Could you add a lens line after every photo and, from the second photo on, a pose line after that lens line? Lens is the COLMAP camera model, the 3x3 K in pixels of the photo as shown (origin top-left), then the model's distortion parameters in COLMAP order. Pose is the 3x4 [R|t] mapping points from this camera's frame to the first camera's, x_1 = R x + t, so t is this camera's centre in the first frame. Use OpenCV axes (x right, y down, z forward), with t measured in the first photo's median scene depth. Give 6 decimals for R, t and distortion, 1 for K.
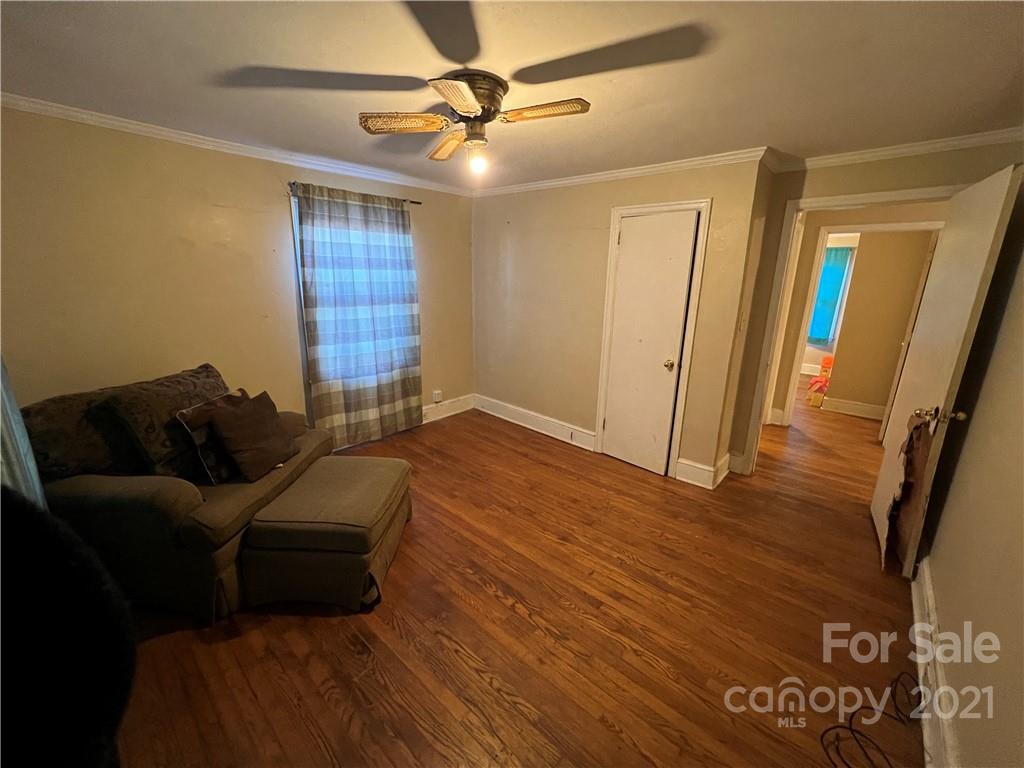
lens RADIAL K [[407.6, 0, 515.2], [0, 407.6, 383.5], [0, 0, 1]] dist [0.000547, 0.000405]
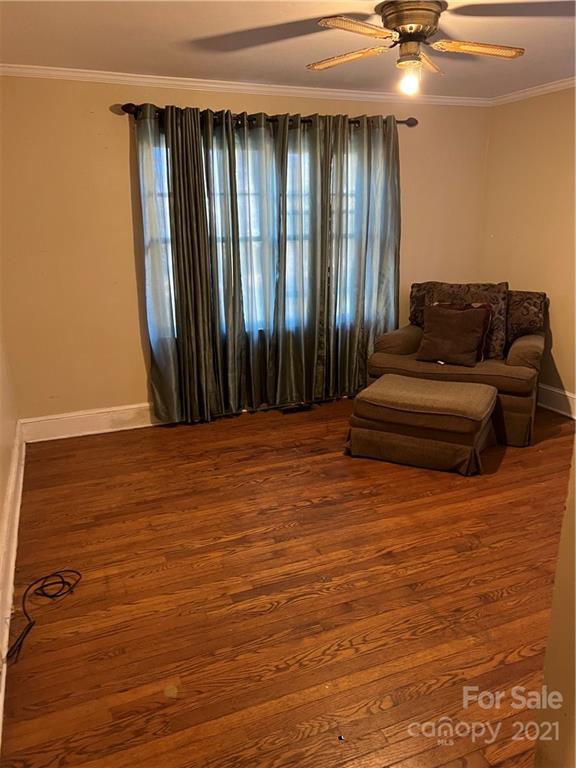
lens RADIAL K [[572.1, 0, 288.7], [0, 572.1, 383.2], [0, 0, 1]] dist [0.040036, -0.038669]
pose [[-0.441687, 0.239361, -0.864649, 1.281659], [-0.222246, 0.904523, 0.363930, -0.305662], [0.869206, 0.352908, -0.346319, 1.351525]]
